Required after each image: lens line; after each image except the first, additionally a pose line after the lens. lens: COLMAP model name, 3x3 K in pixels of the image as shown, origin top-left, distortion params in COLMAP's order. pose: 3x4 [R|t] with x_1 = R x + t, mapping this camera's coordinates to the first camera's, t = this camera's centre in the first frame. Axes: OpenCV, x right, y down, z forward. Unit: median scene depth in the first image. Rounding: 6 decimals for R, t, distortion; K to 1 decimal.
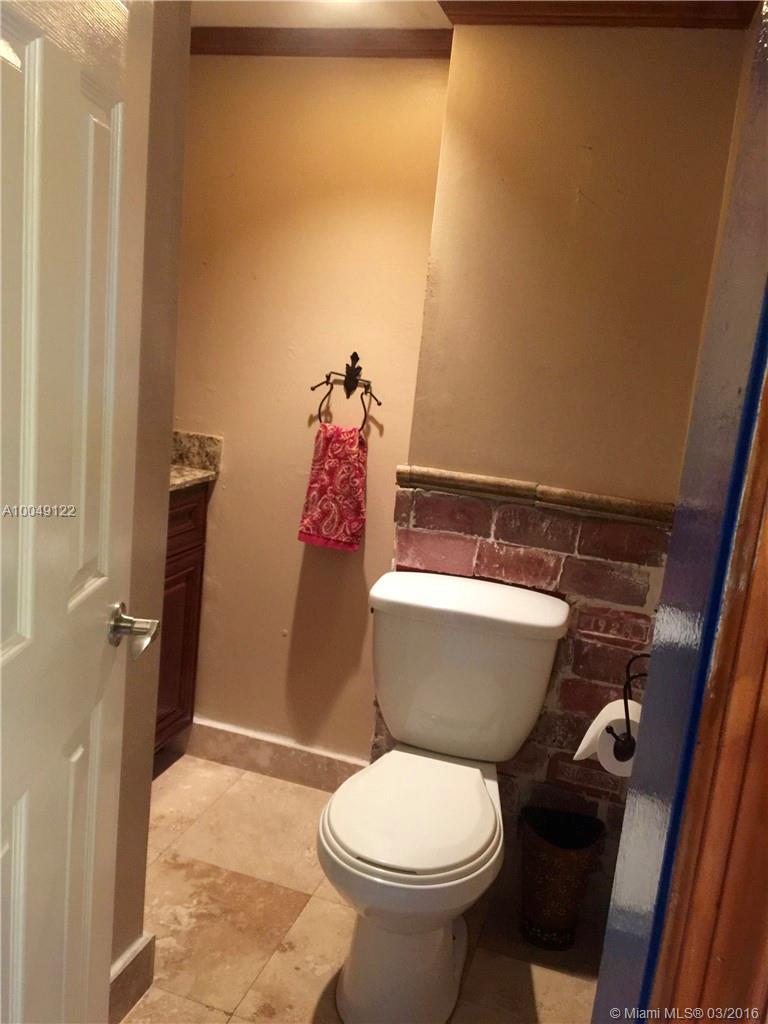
lens RADIAL K [[876.3, 0, 384.0], [0, 876.3, 512.0], [0, 0, 1]] dist [0.089791, -0.111289]
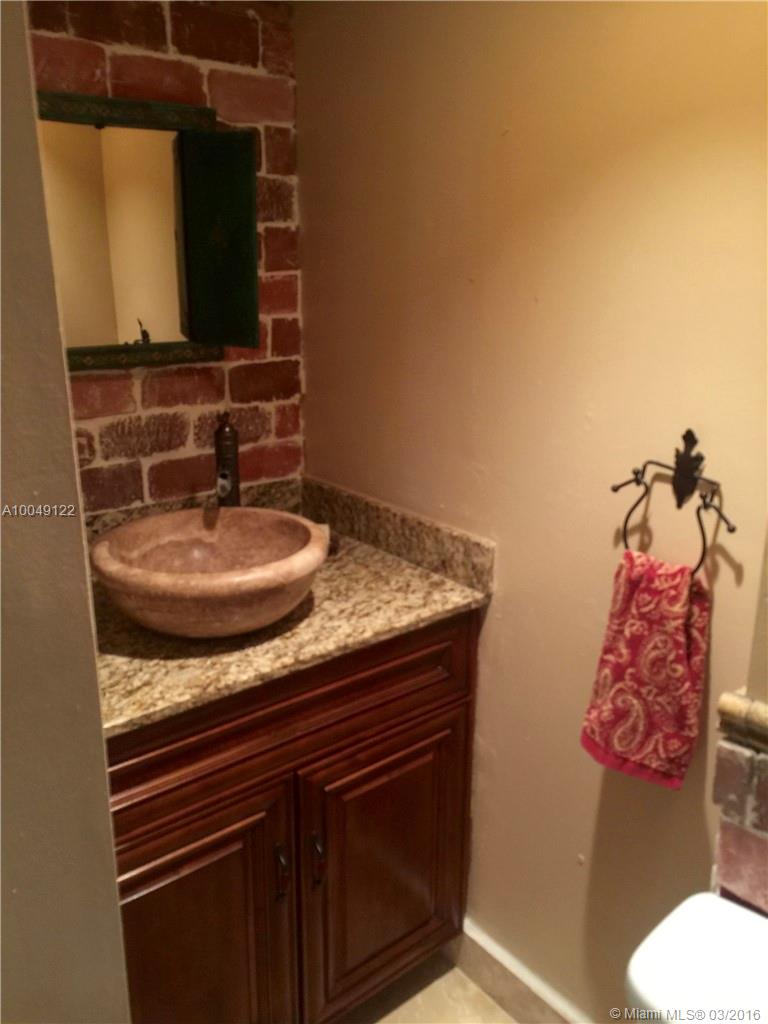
lens RADIAL K [[876.3, 0, 384.0], [0, 876.3, 512.0], [0, 0, 1]] dist [0.089791, -0.111289]
pose [[0.842260, 0.063880, -0.535273, 0.100082], [-0.036694, 0.997445, 0.061297, -0.155614], [0.537821, -0.031987, 0.842452, 0.438971]]
